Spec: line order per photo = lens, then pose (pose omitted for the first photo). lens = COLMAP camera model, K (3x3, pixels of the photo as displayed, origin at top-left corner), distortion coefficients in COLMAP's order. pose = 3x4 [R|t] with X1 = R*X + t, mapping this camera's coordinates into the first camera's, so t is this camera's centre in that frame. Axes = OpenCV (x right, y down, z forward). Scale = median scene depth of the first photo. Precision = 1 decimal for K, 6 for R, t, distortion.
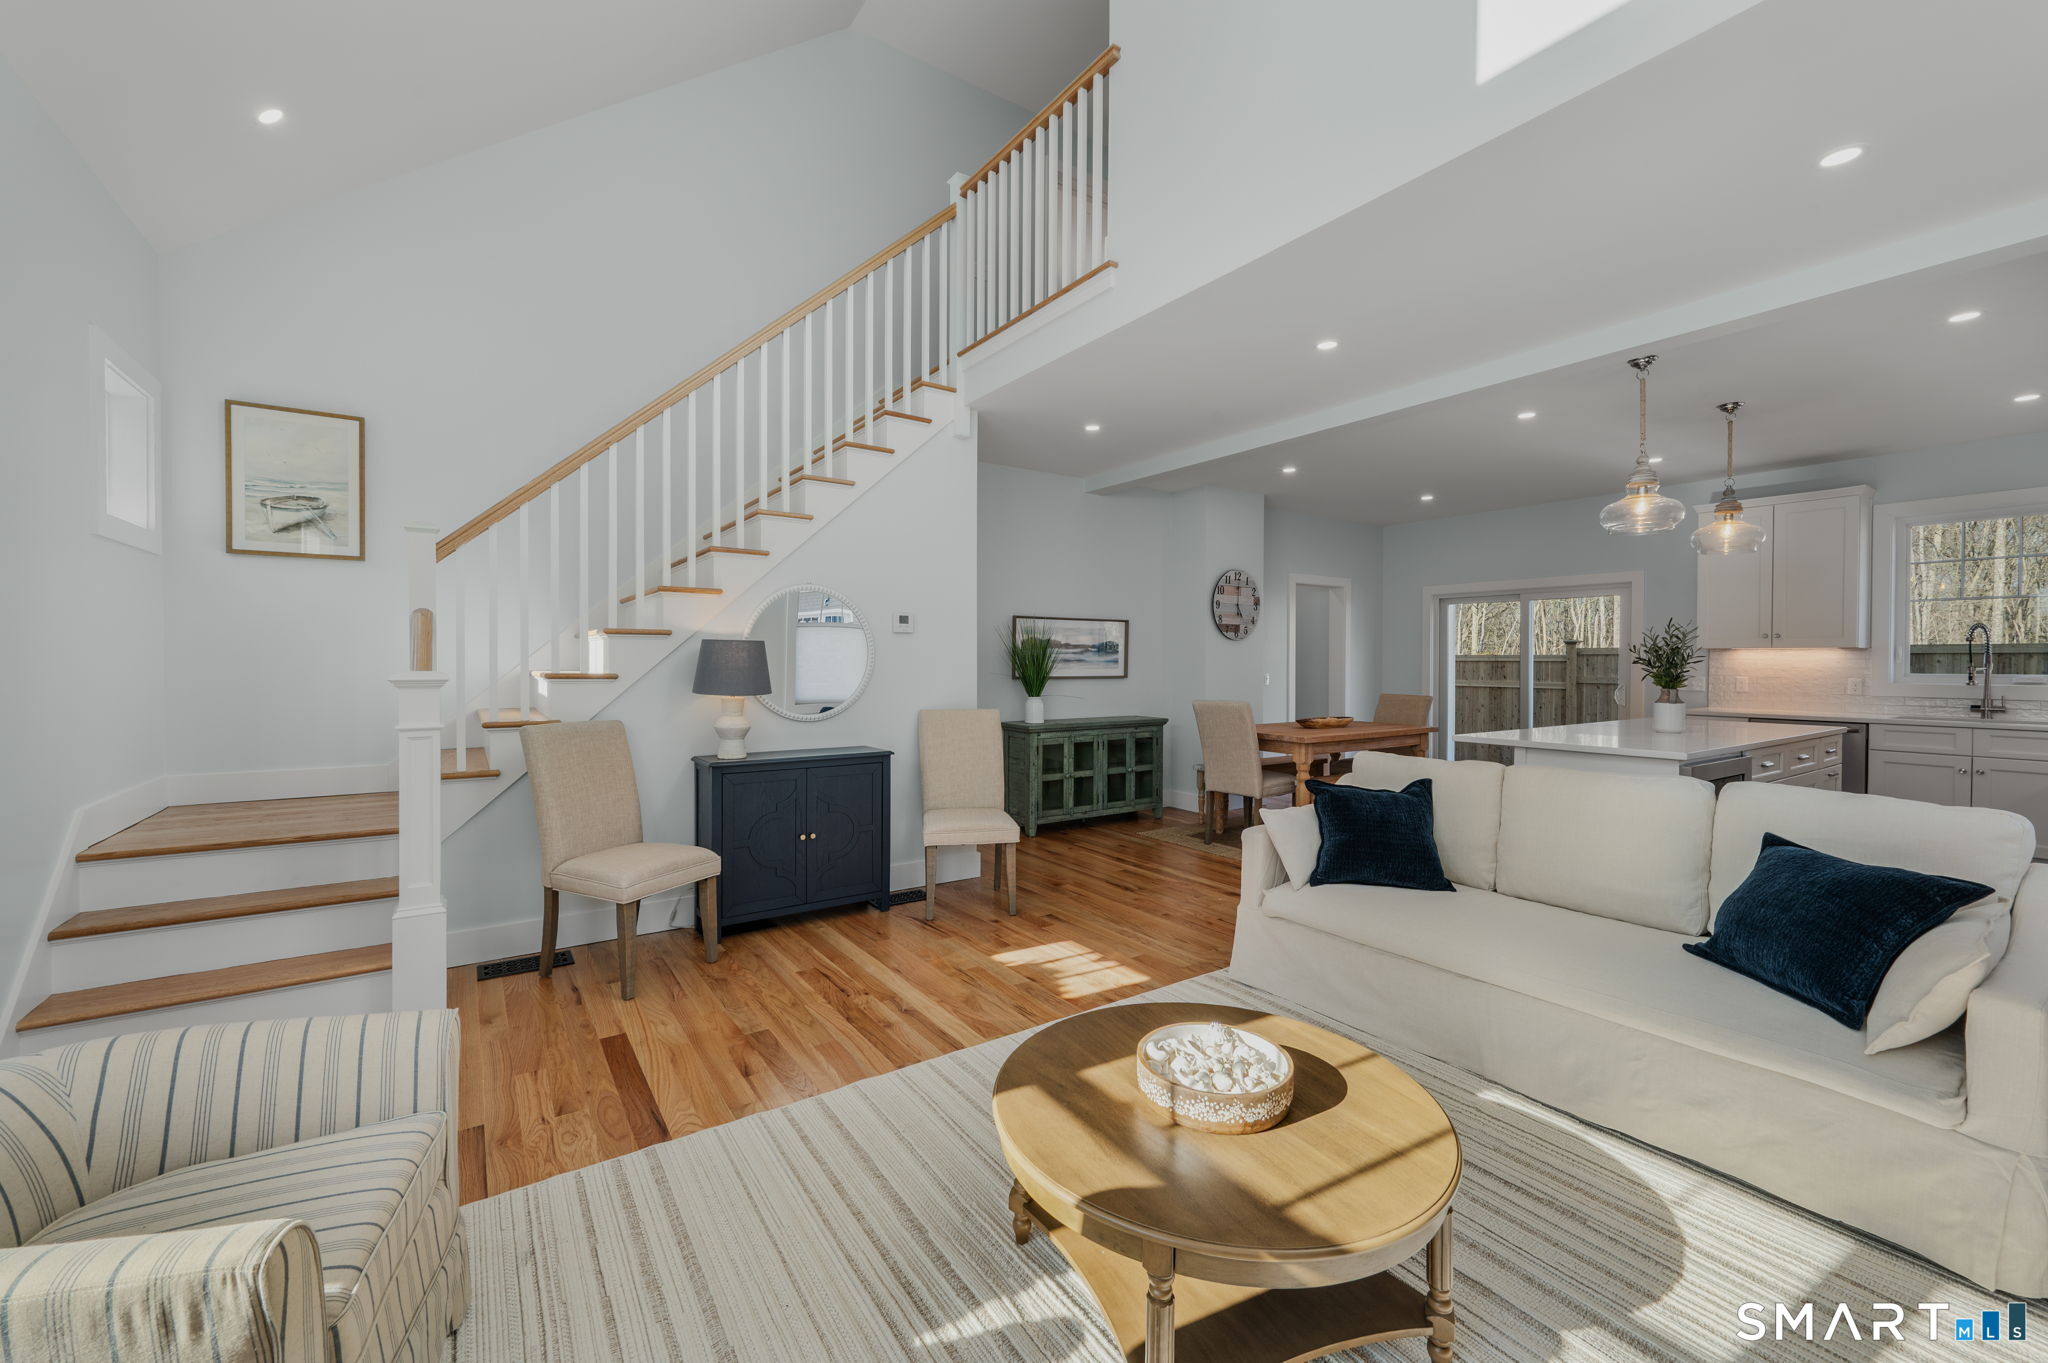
lens RADIAL K [[813.6, 0, 1024.0], [0, 813.6, 681.5], [0, 0, 1]] dist [0.002074, -0.000062]
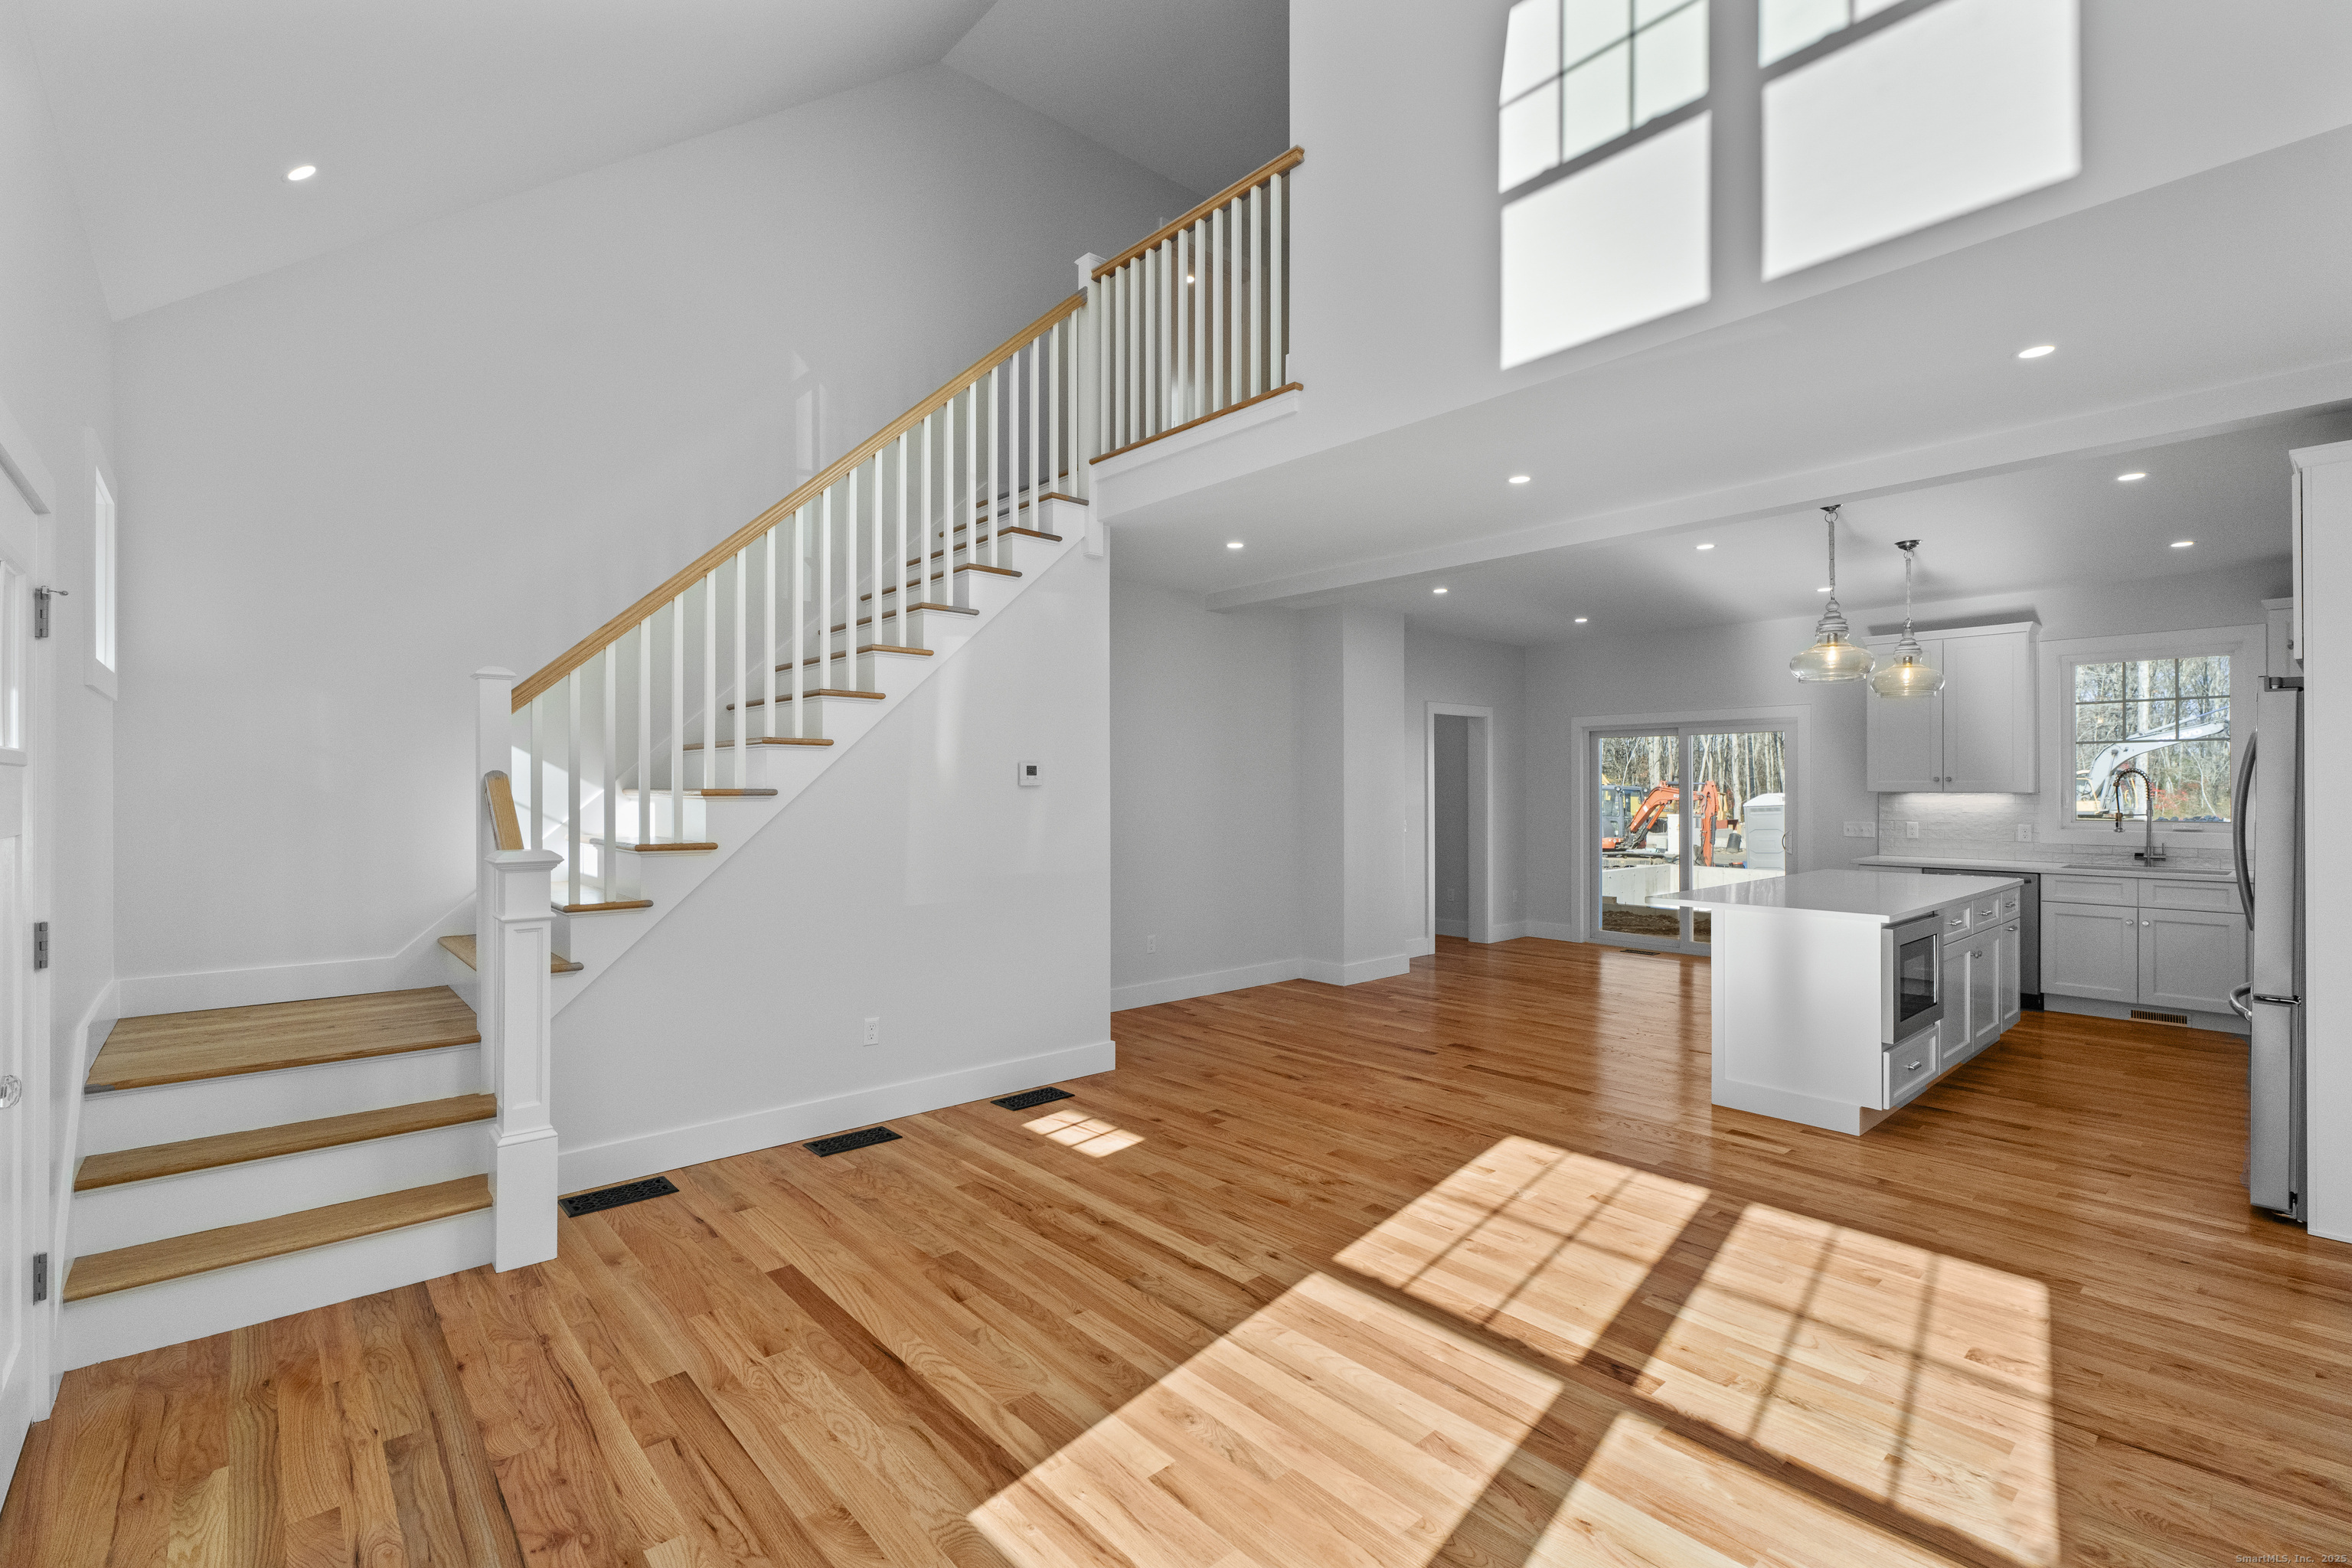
lens RADIAL K [[1027.7, 0, 1167.6], [0, 1027.7, 805.4], [0, 0, 1]] dist [0.001353, 0.000601]
pose [[0.993318, -0.006983, 0.115196, -0.164694], [0.008143, 0.999921, -0.009603, -0.035478], [-0.115120, 0.010477, 0.993296, -0.111772]]
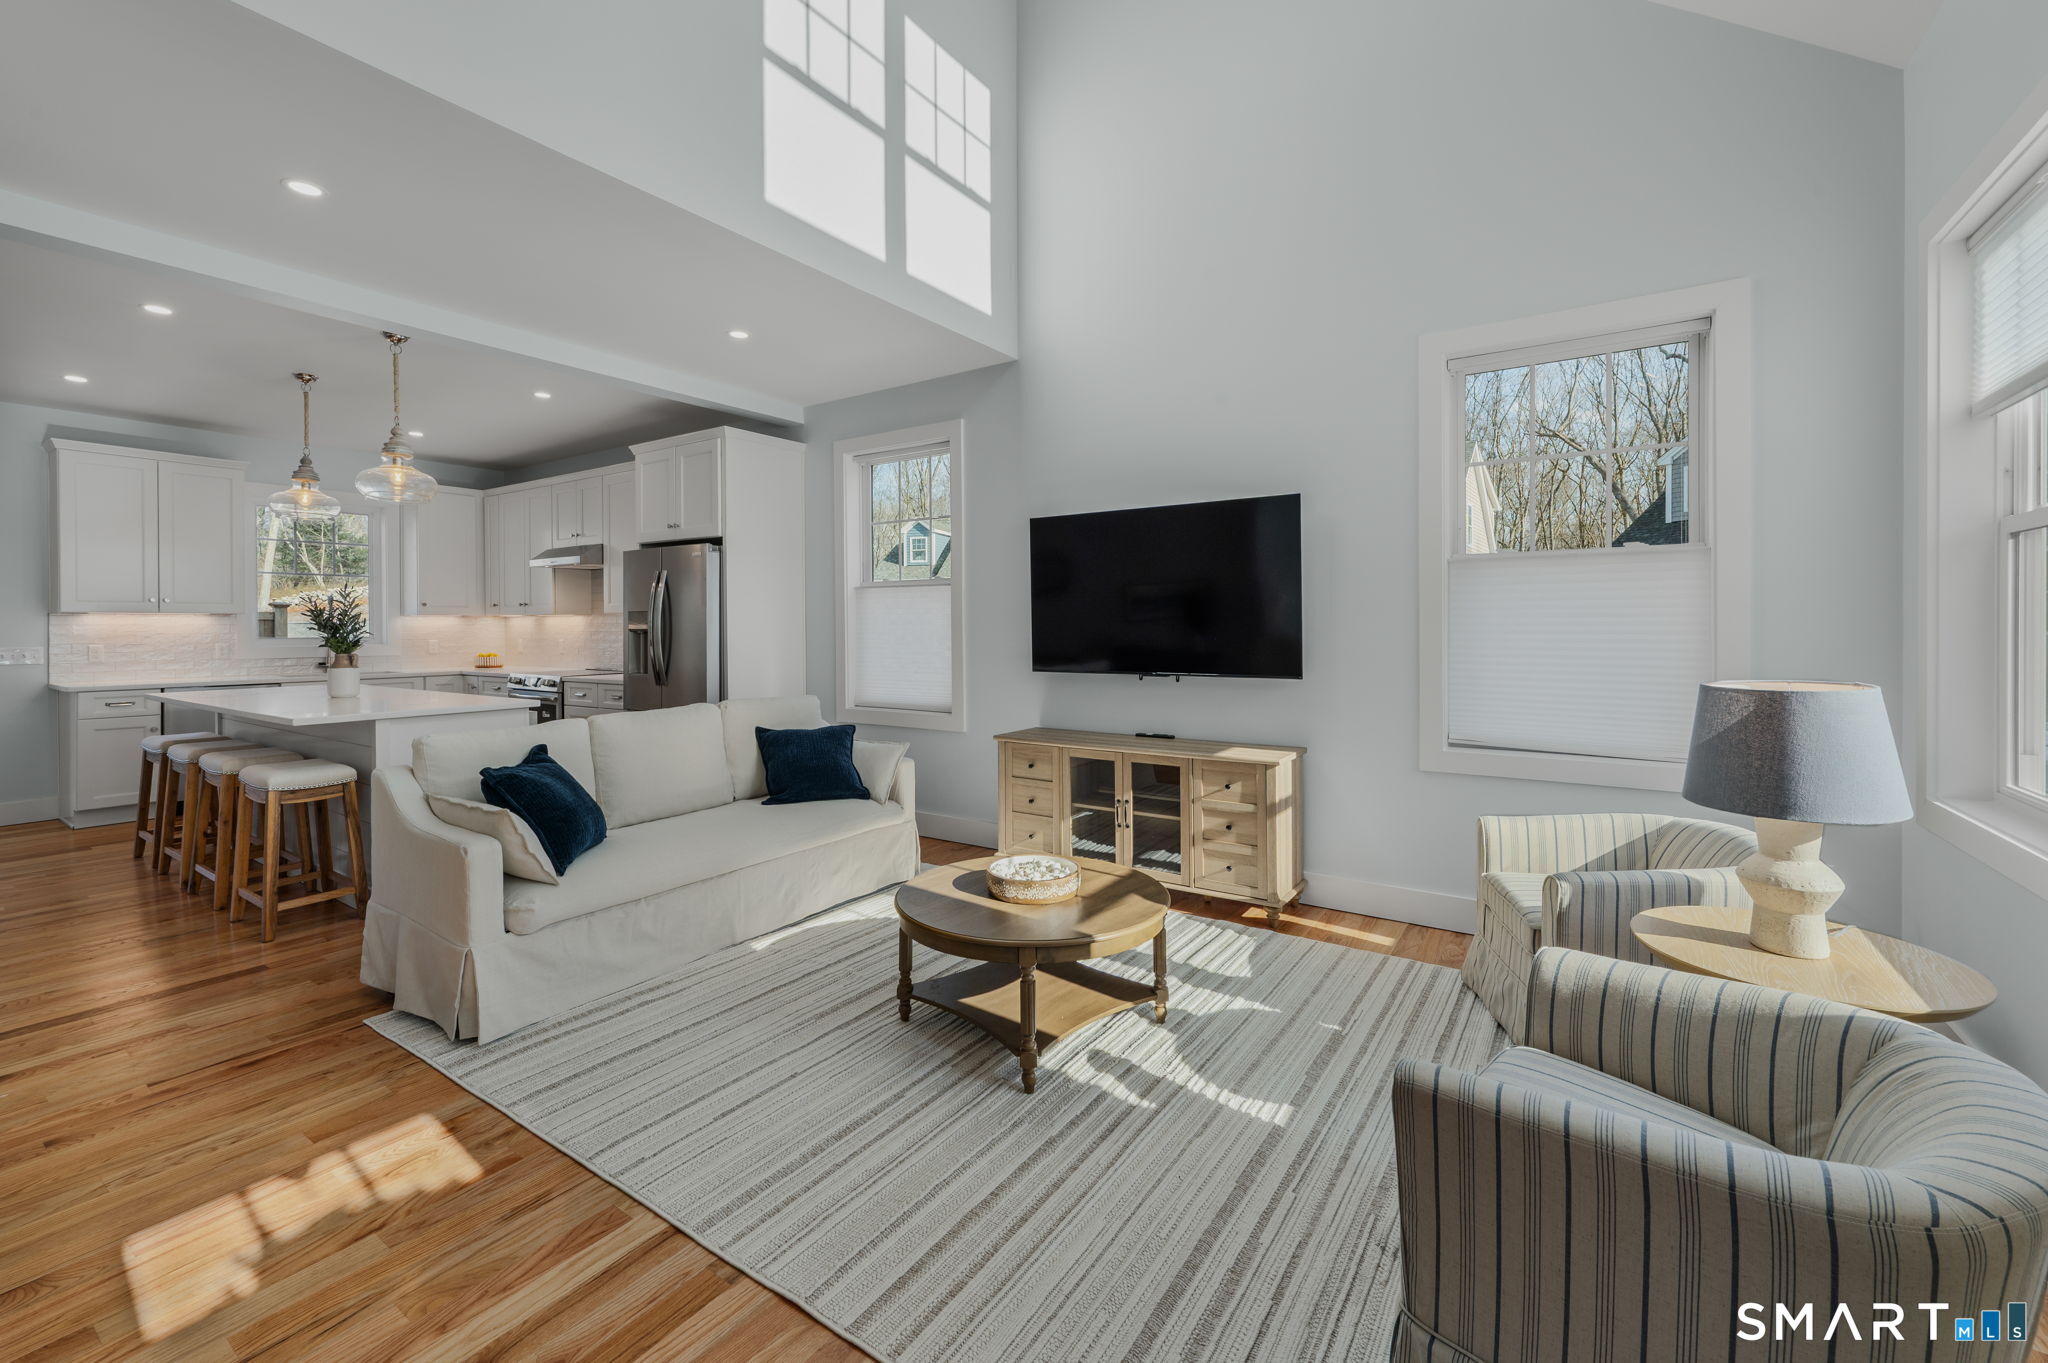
lens RADIAL K [[845.4, 0, 1029.4], [0, 845.4, 631.4], [0, 0, 1]] dist [-0.000913, -0.000060]
pose [[-0.366136, -0.009899, 0.930509, -0.575737], [0.032597, 0.999193, 0.023456, -0.017504], [-0.929990, 0.038920, -0.365518, 0.700872]]
